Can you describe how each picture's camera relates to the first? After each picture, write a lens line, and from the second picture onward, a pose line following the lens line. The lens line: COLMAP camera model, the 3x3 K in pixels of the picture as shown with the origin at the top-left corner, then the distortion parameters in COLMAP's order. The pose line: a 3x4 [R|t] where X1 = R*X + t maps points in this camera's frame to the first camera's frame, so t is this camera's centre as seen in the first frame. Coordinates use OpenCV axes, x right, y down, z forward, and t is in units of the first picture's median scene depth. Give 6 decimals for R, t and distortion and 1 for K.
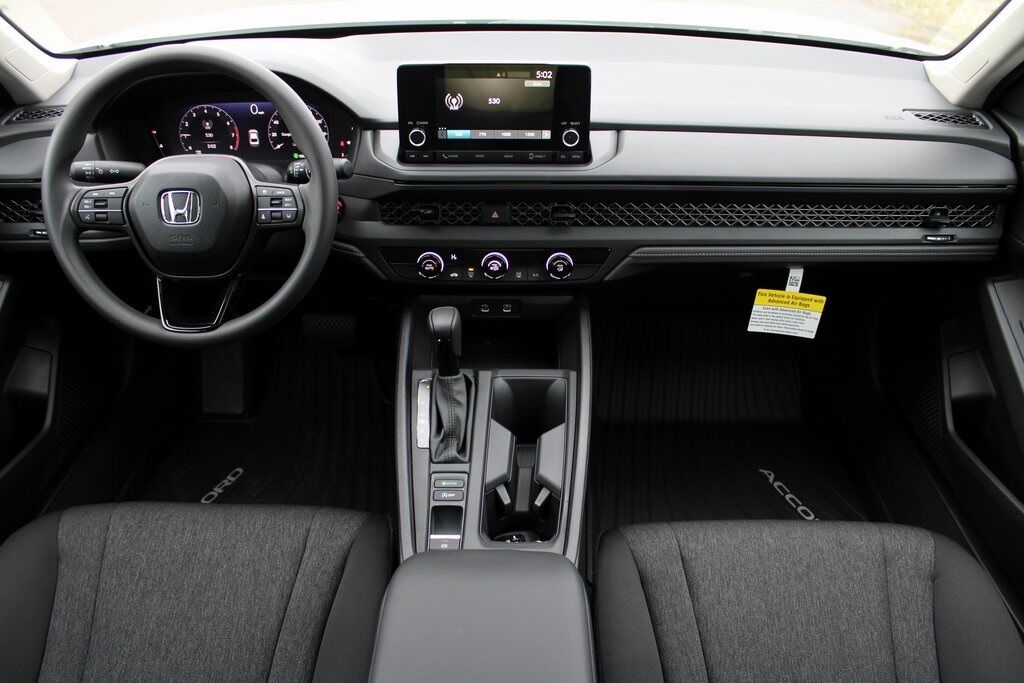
lens RADIAL K [[801.0, 0, 512.0], [0, 801.0, 341.5], [0, 0, 1]] dist [-0.082295, -0.003028]
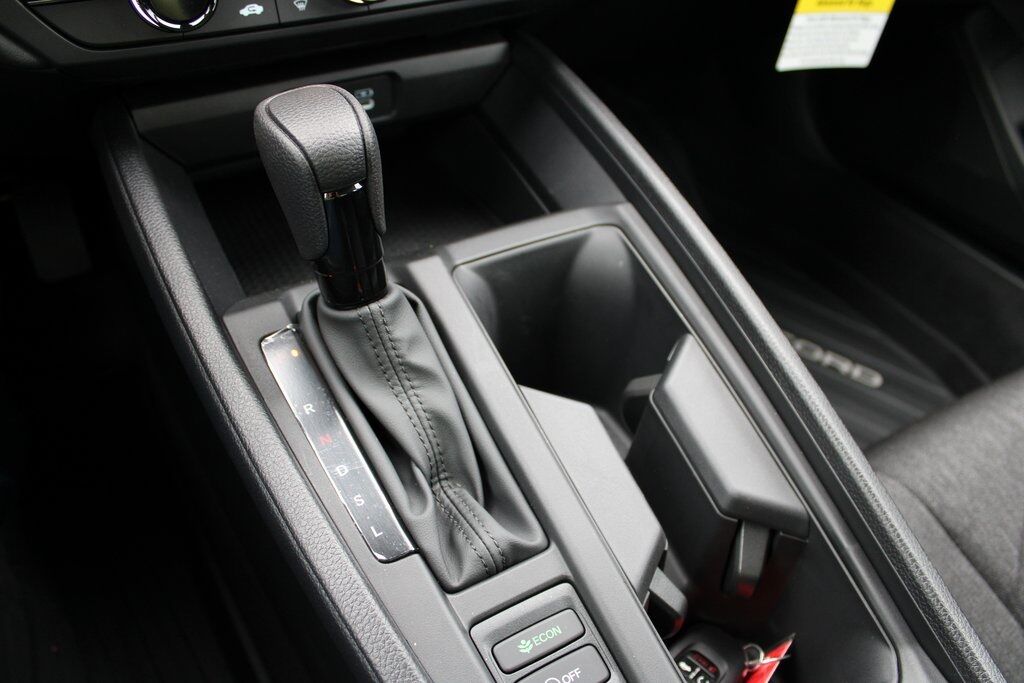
lens RADIAL K [[801.0, 0, 512.0], [0, 801.0, 341.5], [0, 0, 1]] dist [-0.082295, -0.003028]
pose [[0.867182, -0.299037, 0.398211, -0.153296], [0.214939, 0.946072, 0.242383, -0.007267], [-0.449218, -0.124599, 0.884691, 0.653518]]
